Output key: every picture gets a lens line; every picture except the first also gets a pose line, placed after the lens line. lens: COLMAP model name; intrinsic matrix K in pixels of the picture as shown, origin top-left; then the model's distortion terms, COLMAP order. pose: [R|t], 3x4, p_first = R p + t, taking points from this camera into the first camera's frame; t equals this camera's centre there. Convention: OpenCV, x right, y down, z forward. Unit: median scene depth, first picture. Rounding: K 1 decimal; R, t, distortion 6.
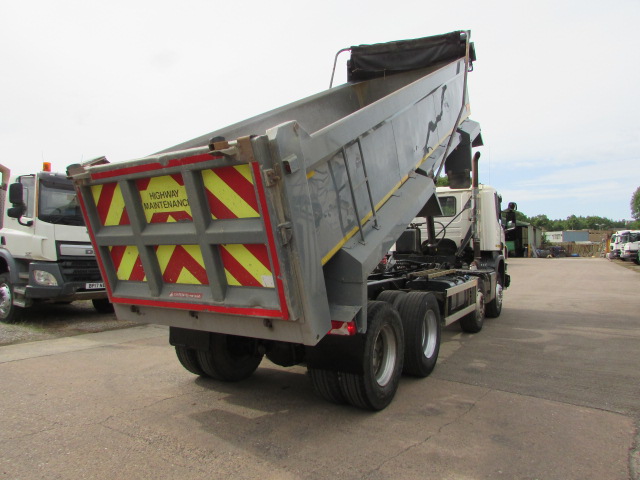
lens RADIAL K [[443.0, 0, 320.0], [0, 443.0, 240.0], [0, 0, 1]] dist [-0.102467, 0.069793]
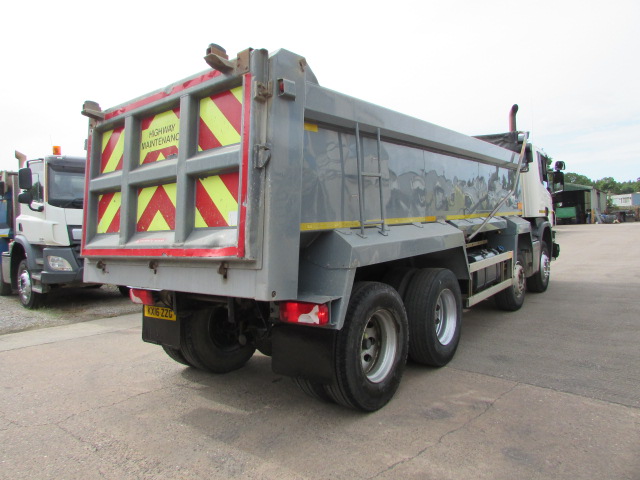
lens RADIAL K [[443.0, 0, 320.0], [0, 443.0, 240.0], [0, 0, 1]] dist [-0.102467, 0.069793]
pose [[0.992063, -0.034327, -0.120962, 0.086953], [0.041203, 0.997647, 0.054807, 0.005982], [0.118796, -0.059356, 0.991143, 0.101692]]
